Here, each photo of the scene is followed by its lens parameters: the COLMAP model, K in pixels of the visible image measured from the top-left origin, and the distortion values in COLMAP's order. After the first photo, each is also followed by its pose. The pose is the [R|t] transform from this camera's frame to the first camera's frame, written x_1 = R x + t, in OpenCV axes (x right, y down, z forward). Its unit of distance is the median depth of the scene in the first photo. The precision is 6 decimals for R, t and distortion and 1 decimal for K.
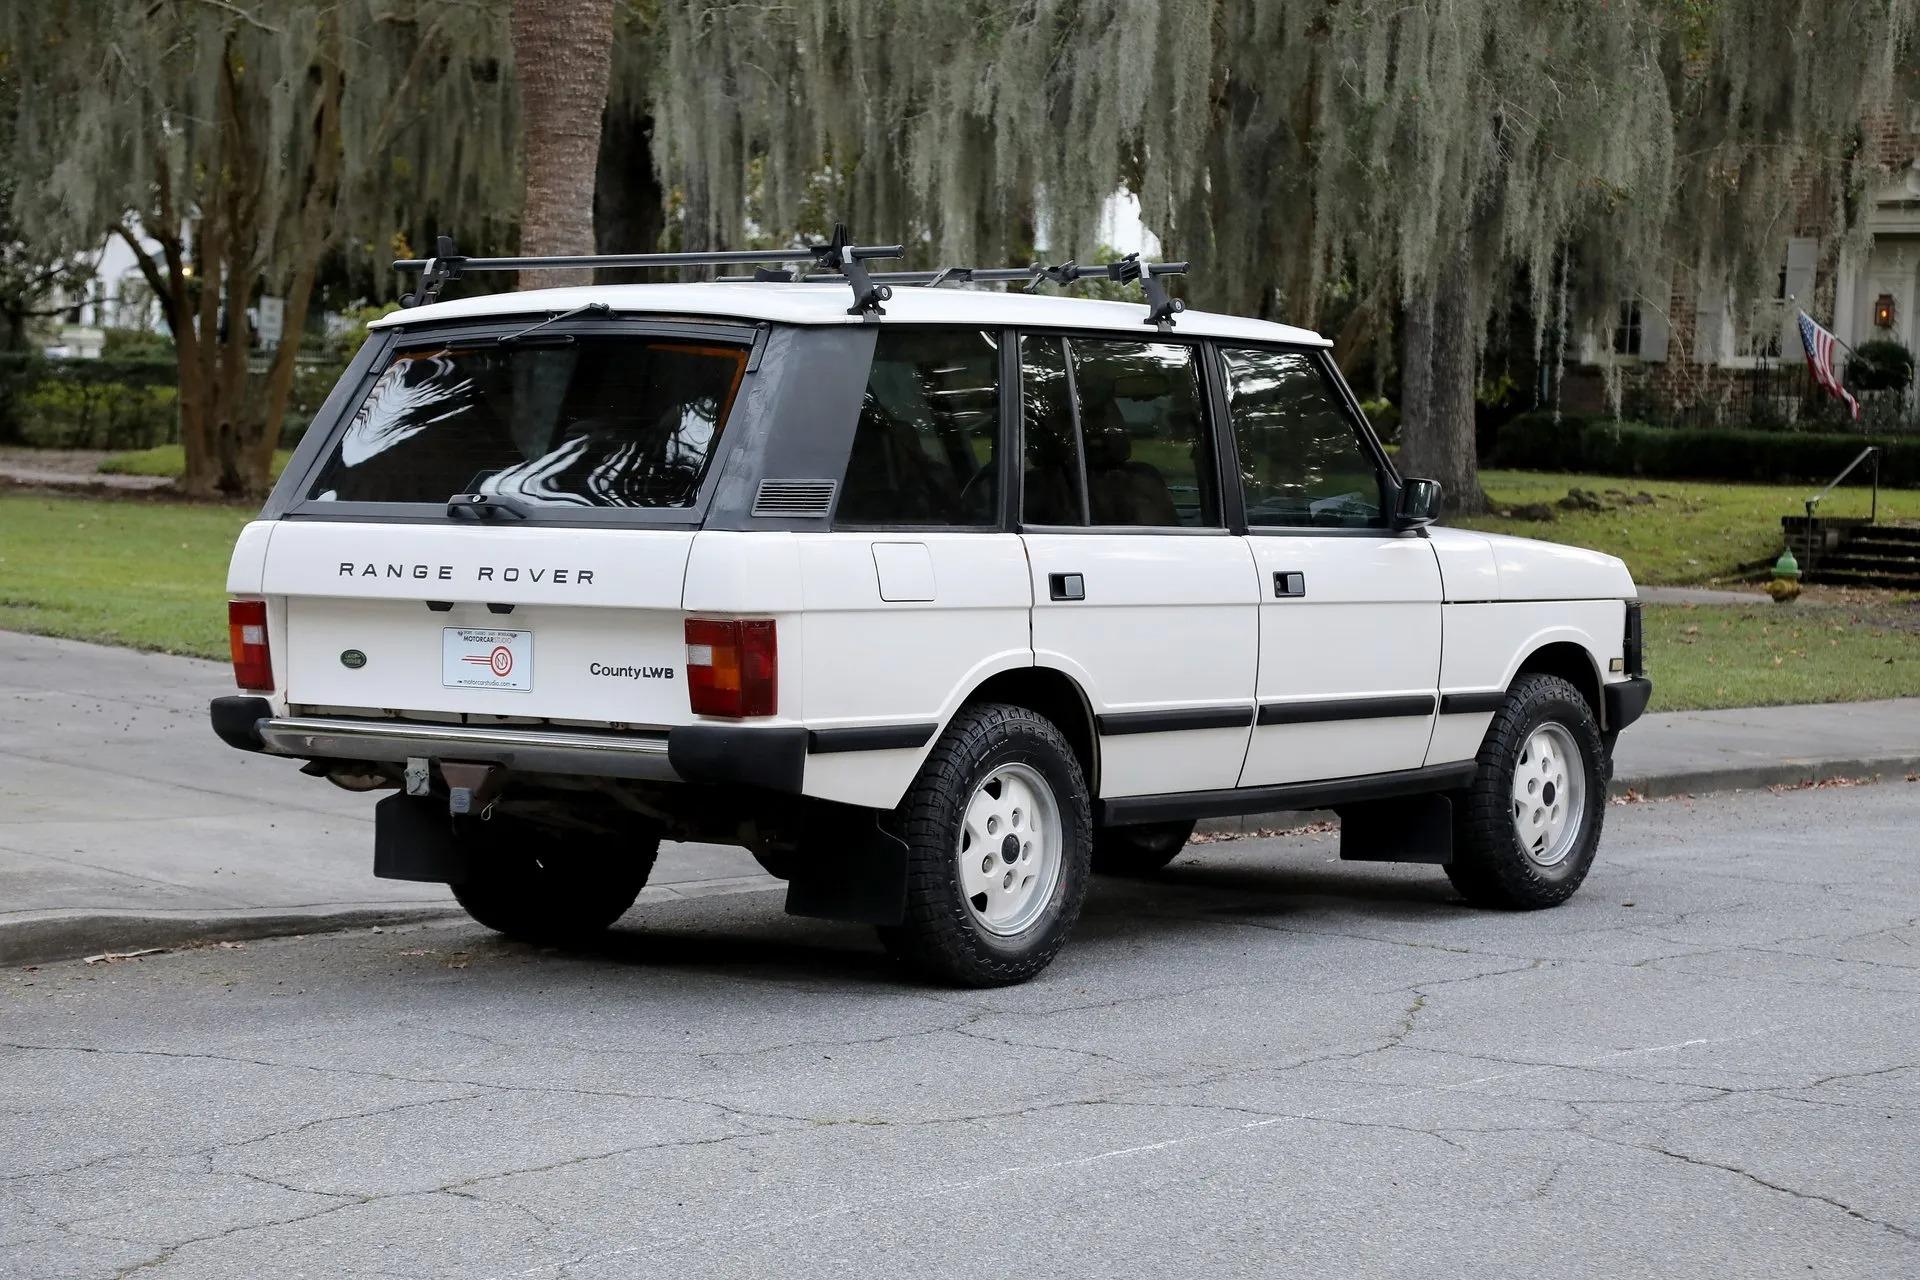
lens RADIAL K [[4288.0, 0, 953.5], [0, 4288.0, 648.5], [0, 0, 1]] dist [0.355109, 0.549824]
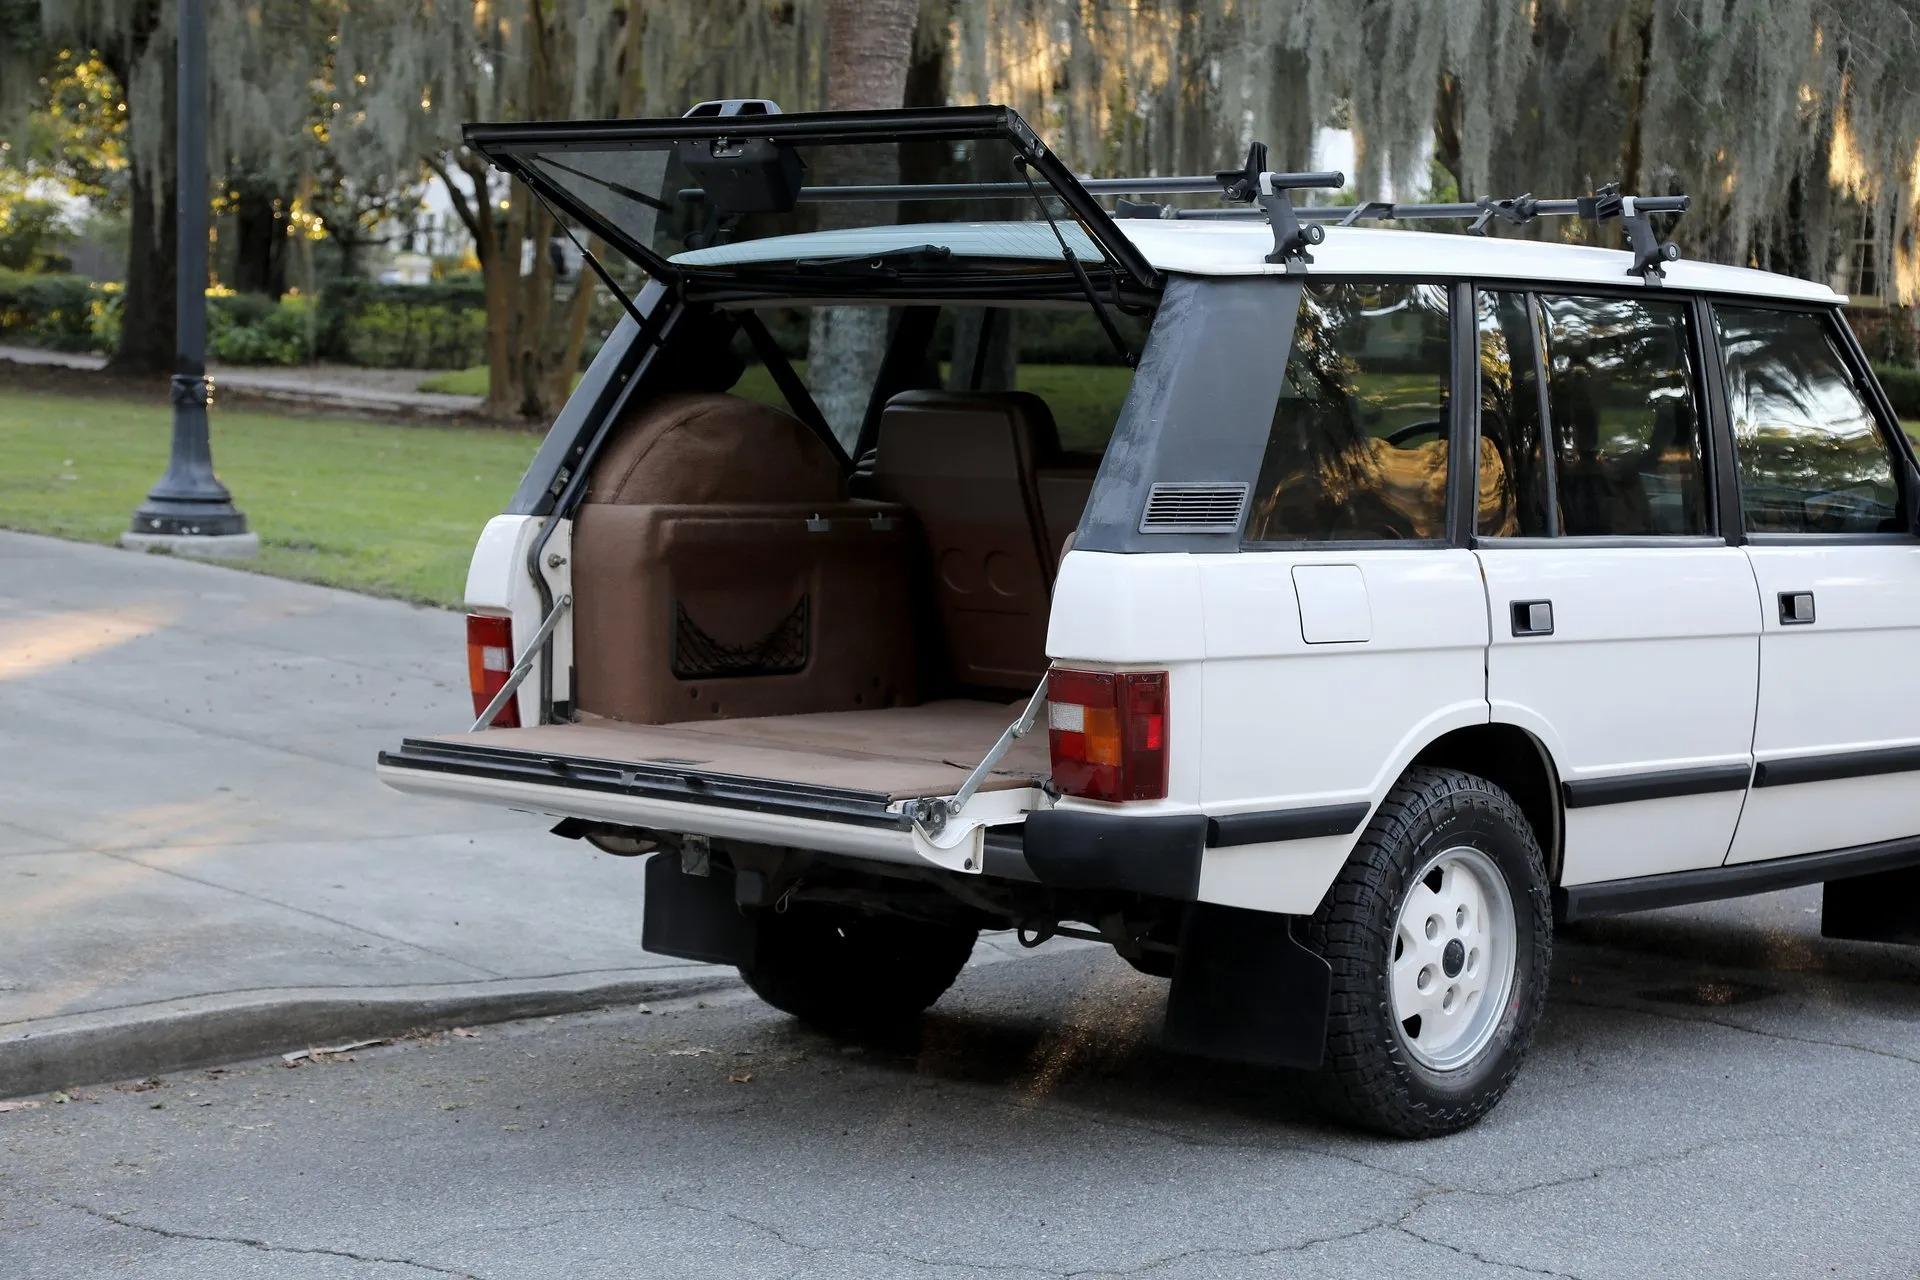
lens RADIAL K [[3843.1, 0, 926.8], [0, 3843.1, 653.6], [0, 0, 1]] dist [0.287820, 0.204423]
pose [[0.997583, 0.020994, -0.066238, -0.014898], [-0.019193, 0.999432, 0.027708, -0.010525], [0.066782, -0.026370, 0.997419, 0.124964]]
